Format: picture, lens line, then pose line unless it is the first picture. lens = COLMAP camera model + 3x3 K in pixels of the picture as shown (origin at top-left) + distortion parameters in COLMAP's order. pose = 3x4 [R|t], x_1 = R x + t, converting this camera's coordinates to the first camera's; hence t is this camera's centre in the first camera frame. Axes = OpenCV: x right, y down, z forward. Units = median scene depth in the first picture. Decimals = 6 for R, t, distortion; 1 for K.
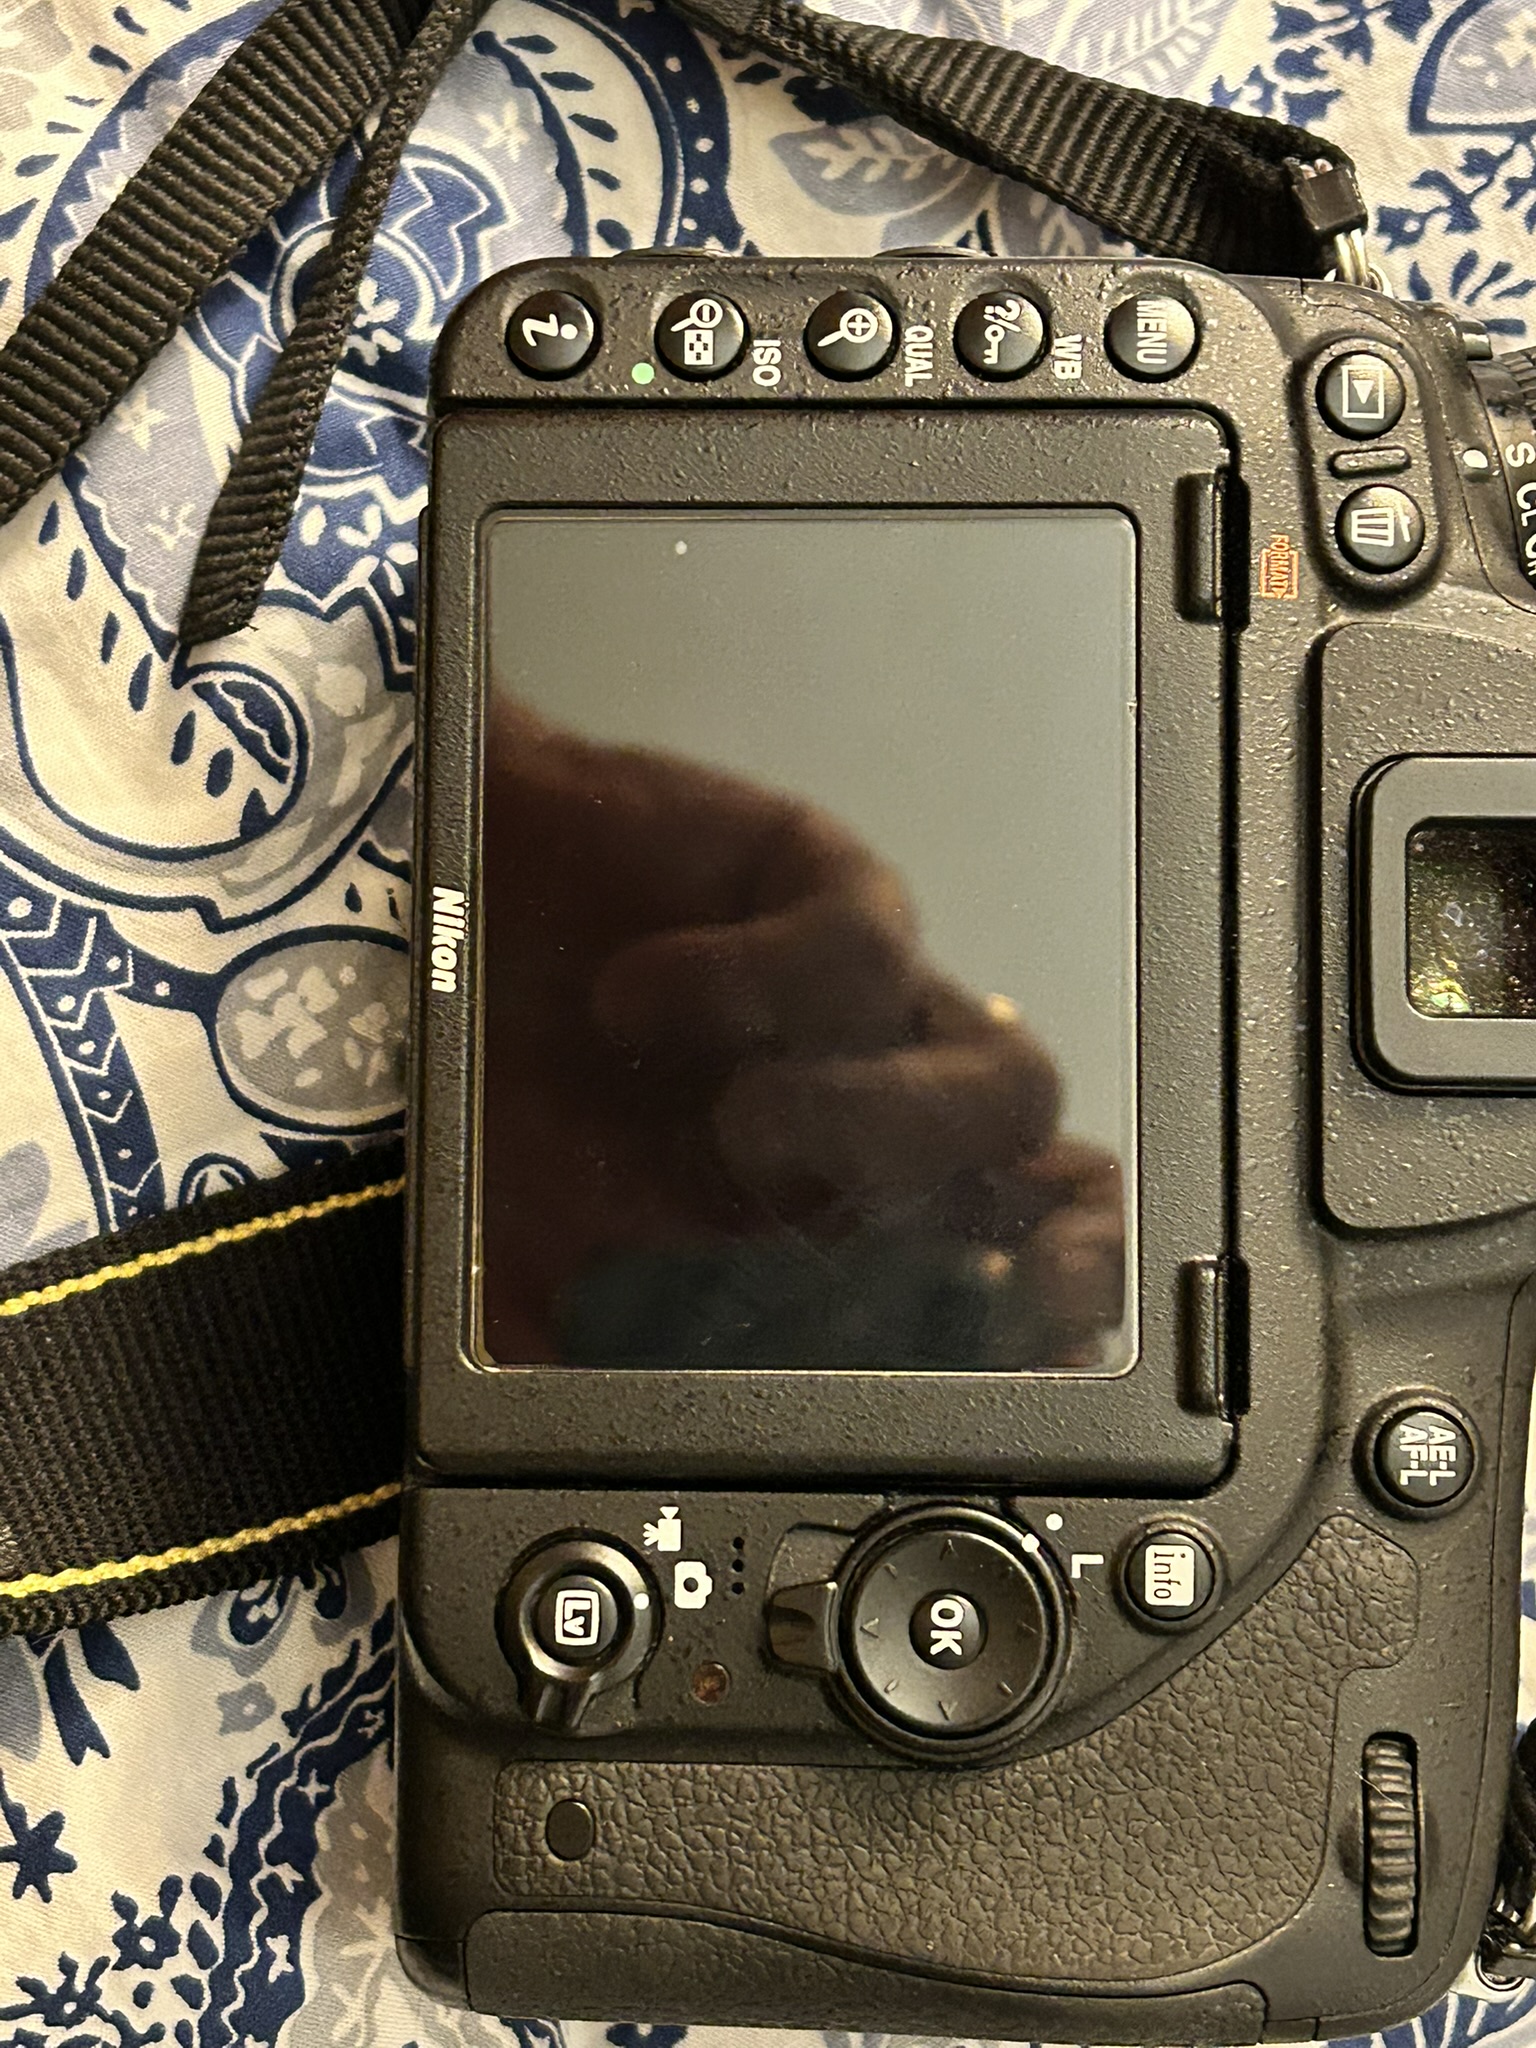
lens RADIAL K [[3416.6, 0, 732.8], [0, 3416.6, 1029.2], [0, 0, 1]] dist [0.138750, -0.833764]
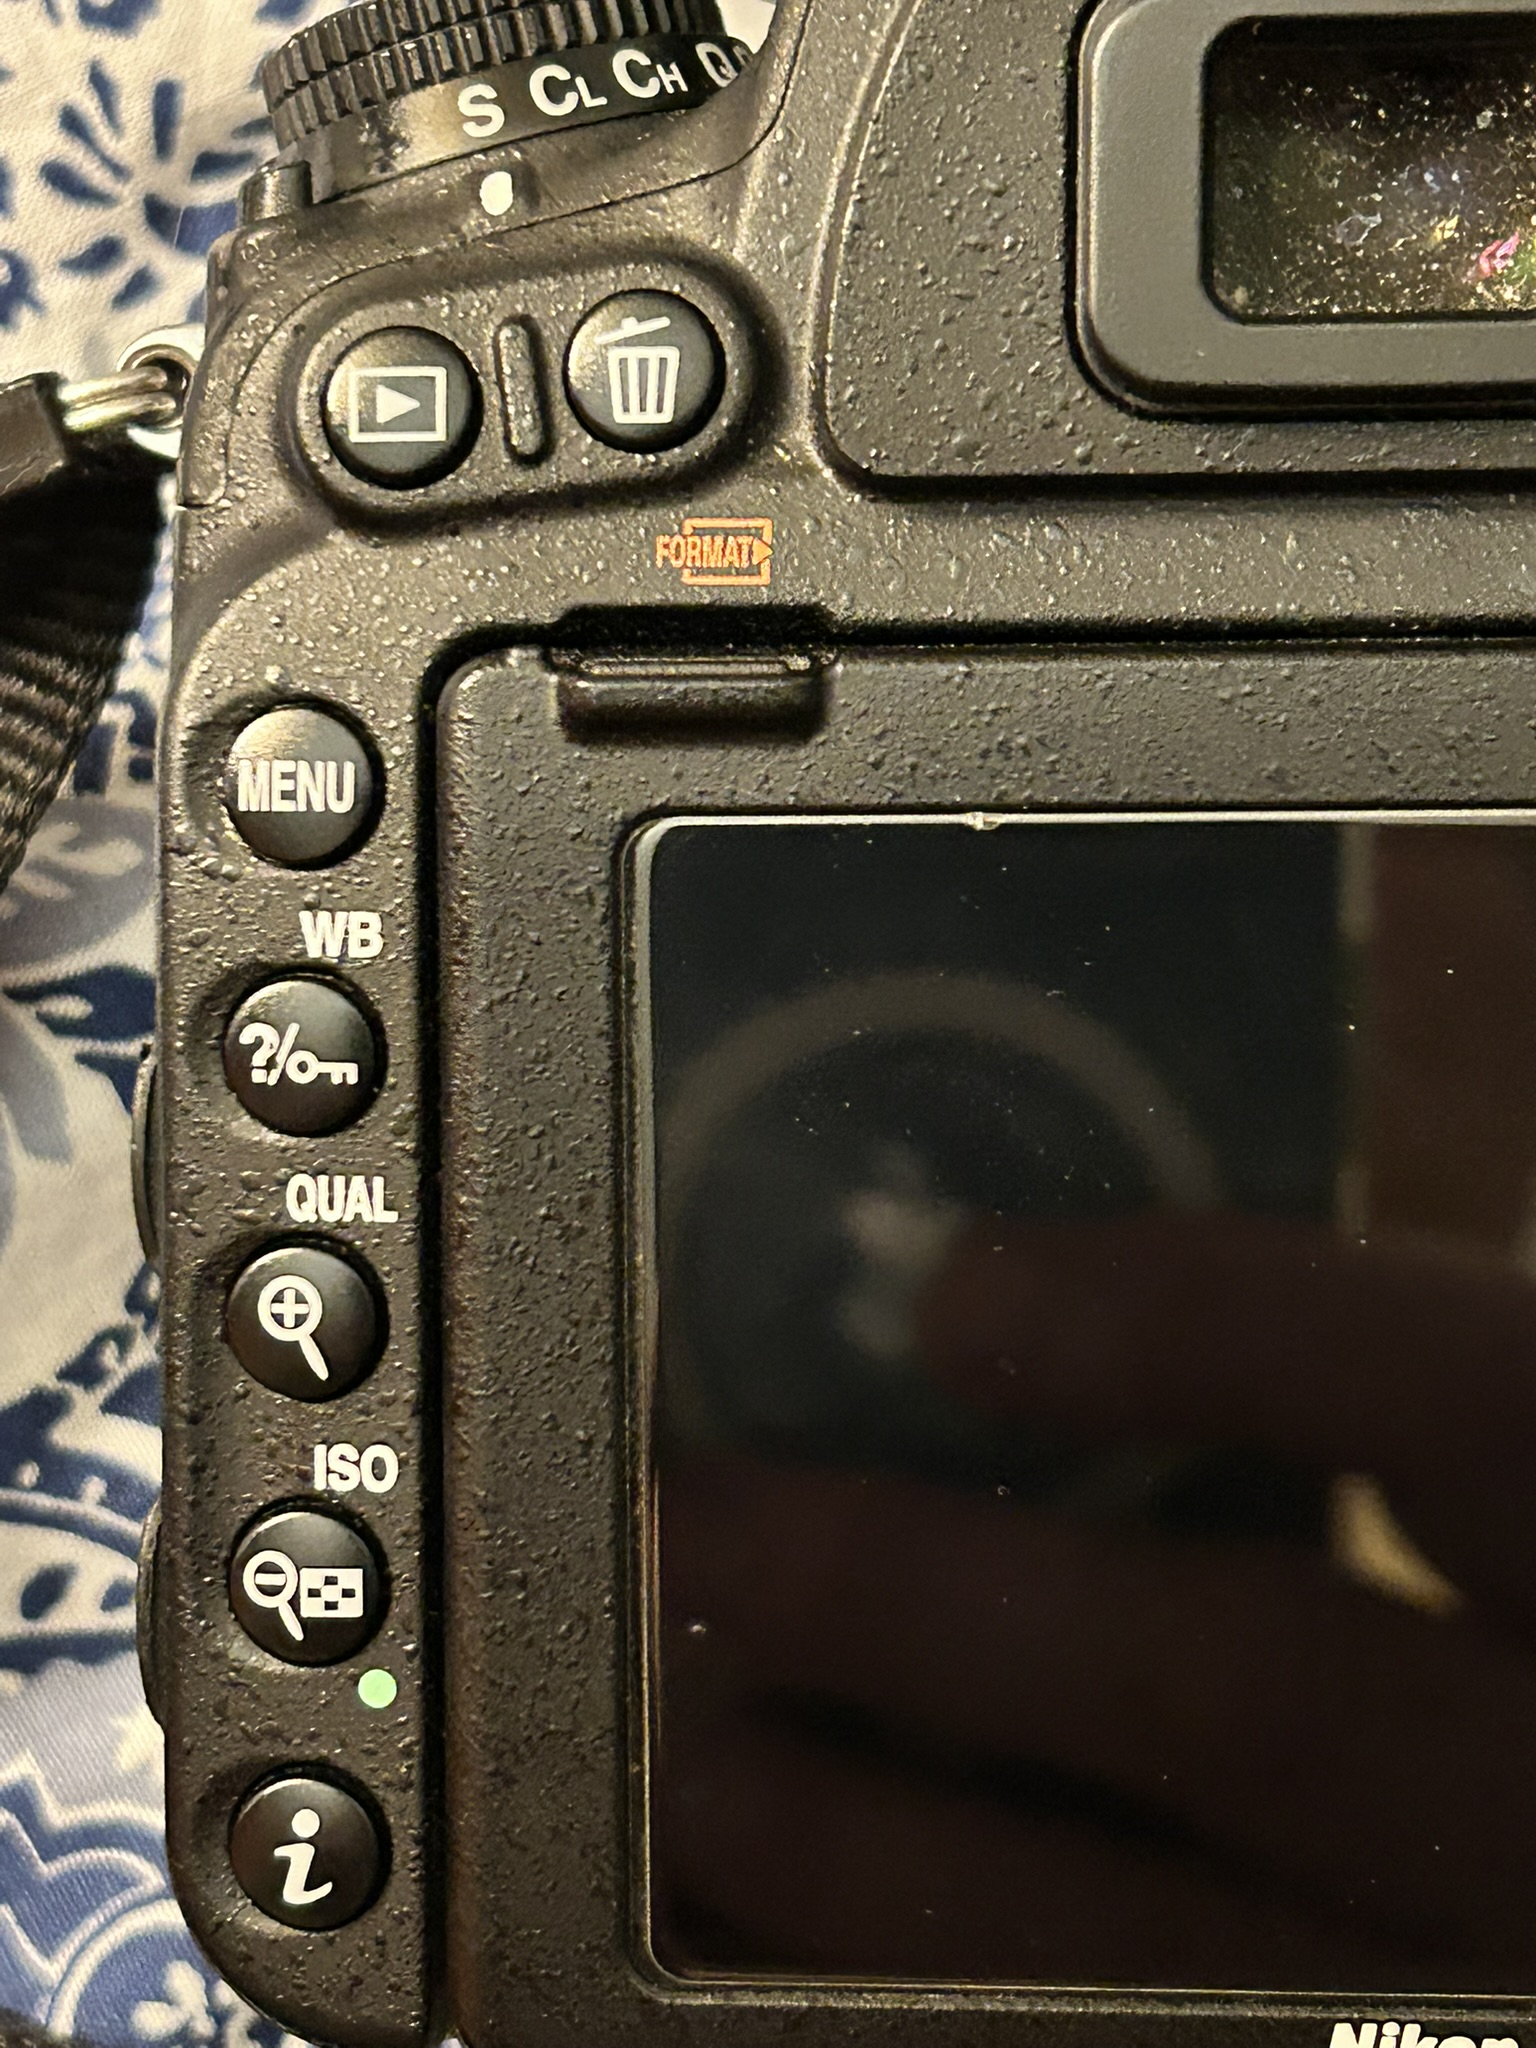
lens RADIAL K [[3993.6, 0, 710.4], [0, 3993.6, 1021.3], [0, 0, 1]] dist [0.218813, -1.285862]
pose [[-0.013754, -0.999614, -0.024127, 0.098227], [0.999880, -0.013923, 0.006850, -0.140037], [-0.007183, -0.024030, 0.999685, 0.346692]]
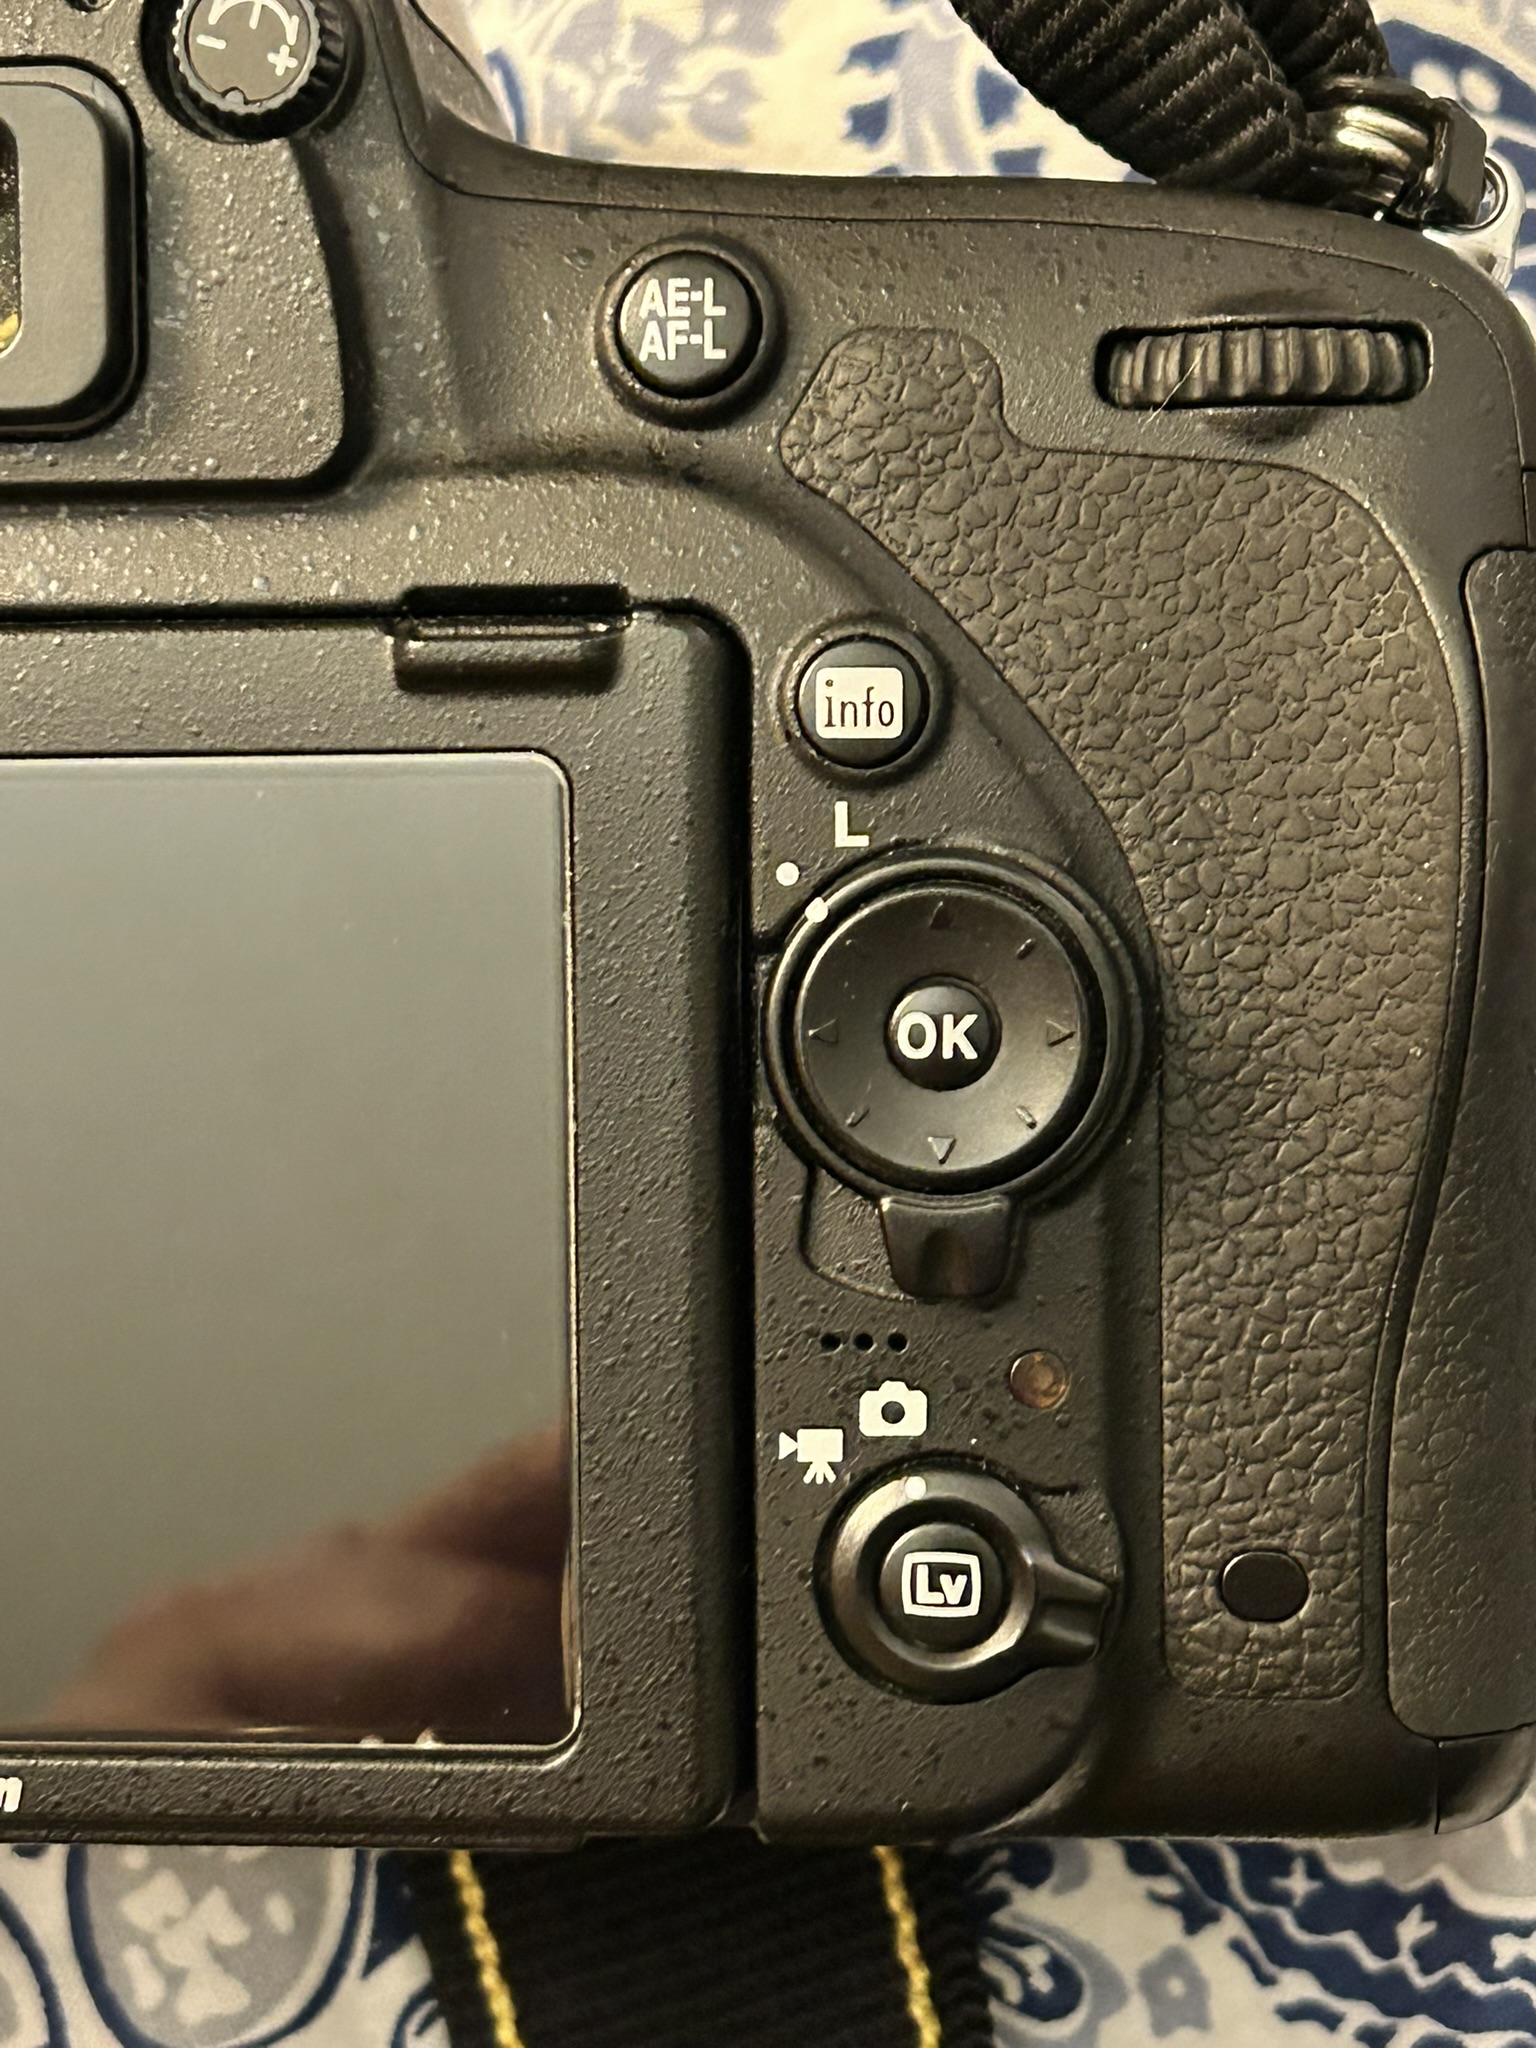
lens RADIAL K [[3935.3, 0, 768.0], [0, 3935.3, 1024.0], [0, 0, 1]] dist [0.183910, -0.938298]
pose [[-0.015616, -0.999818, 0.010963, 0.053706], [0.999875, -0.015586, 0.002756, 0.131944], [-0.002584, 0.011004, 0.999936, 0.219311]]
